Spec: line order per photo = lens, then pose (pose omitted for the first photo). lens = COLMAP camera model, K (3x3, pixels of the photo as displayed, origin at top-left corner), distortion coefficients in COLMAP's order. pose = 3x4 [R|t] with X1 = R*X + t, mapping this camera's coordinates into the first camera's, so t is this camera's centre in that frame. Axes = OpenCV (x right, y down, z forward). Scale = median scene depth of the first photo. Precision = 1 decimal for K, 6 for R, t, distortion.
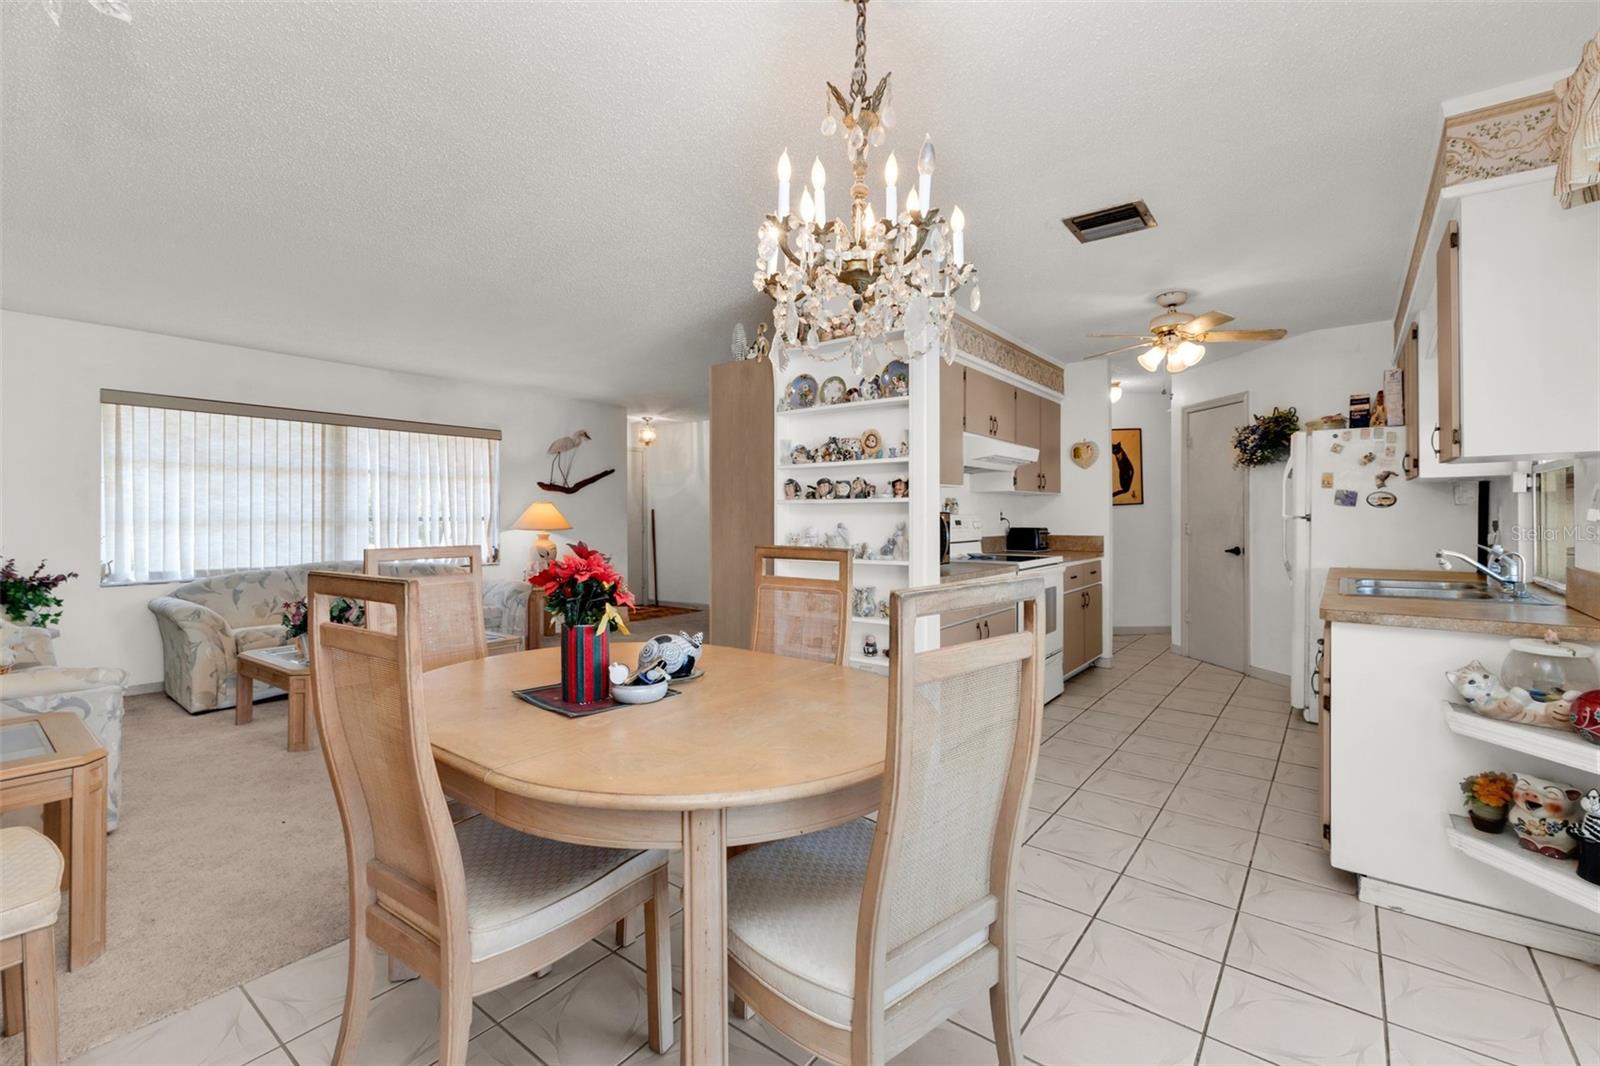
lens RADIAL K [[695.5, 0, 805.3], [0, 695.5, 523.6], [0, 0, 1]] dist [0.004058, -0.003292]
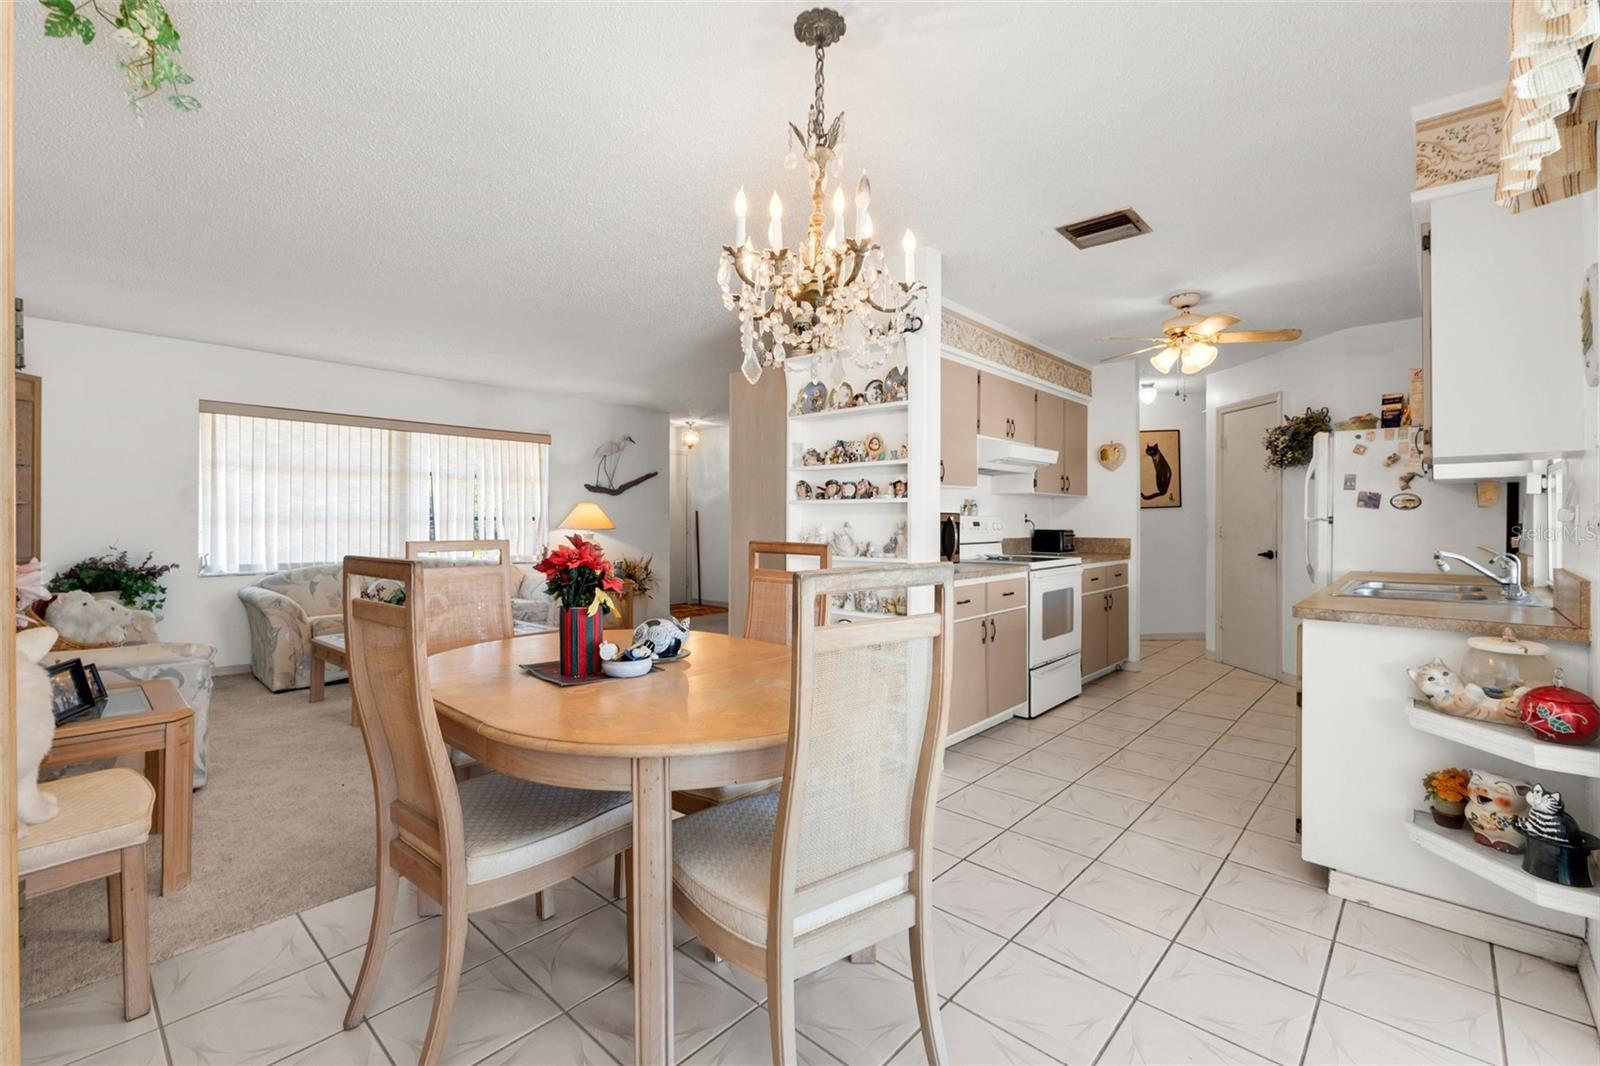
lens RADIAL K [[695.5, 0, 798.0], [0, 695.5, 527.3], [0, 0, 1]] dist [0.004058, -0.003292]
pose [[0.996330, 0.006305, -0.085366, 0.095655], [-0.006207, 0.999980, 0.001416, 0.008229], [0.085373, -0.000881, 0.996349, -0.071558]]
